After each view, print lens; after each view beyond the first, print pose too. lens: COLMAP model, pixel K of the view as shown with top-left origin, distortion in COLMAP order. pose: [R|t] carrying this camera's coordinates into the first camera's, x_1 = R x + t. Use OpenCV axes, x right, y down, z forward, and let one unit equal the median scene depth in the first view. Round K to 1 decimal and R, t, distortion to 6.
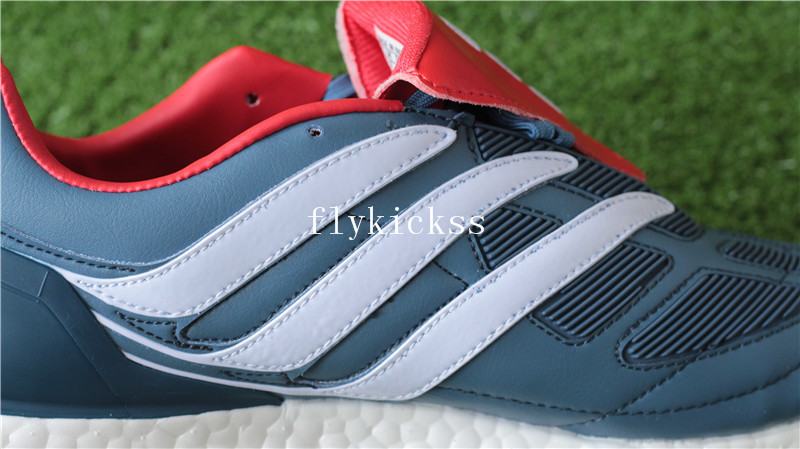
lens RADIAL K [[1999.6, 0, 400.0], [0, 1999.6, 224.5], [0, 0, 1]] dist [-0.117879, 0.004101]
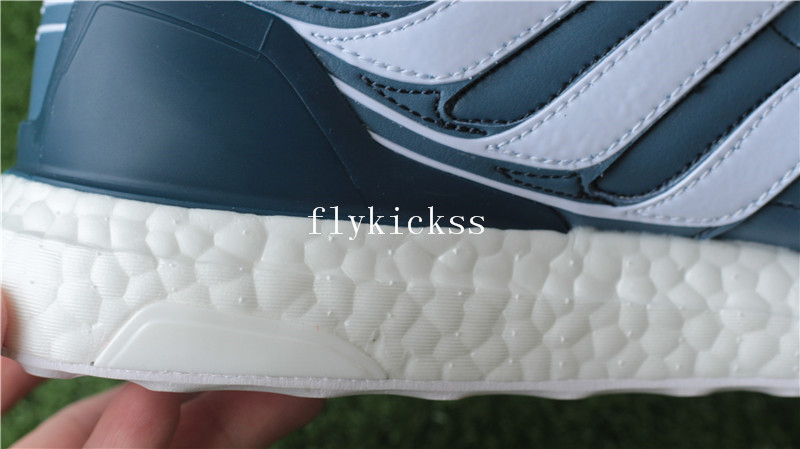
lens RADIAL K [[1999.6, 0, 400.0], [0, 1999.6, 224.5], [0, 0, 1]] dist [-0.117879, 0.004101]
pose [[0.999939, -0.003207, -0.010564, -0.118661], [0.000421, 0.967257, -0.253800, 0.288090], [0.011032, 0.253780, 0.967199, 0.278833]]
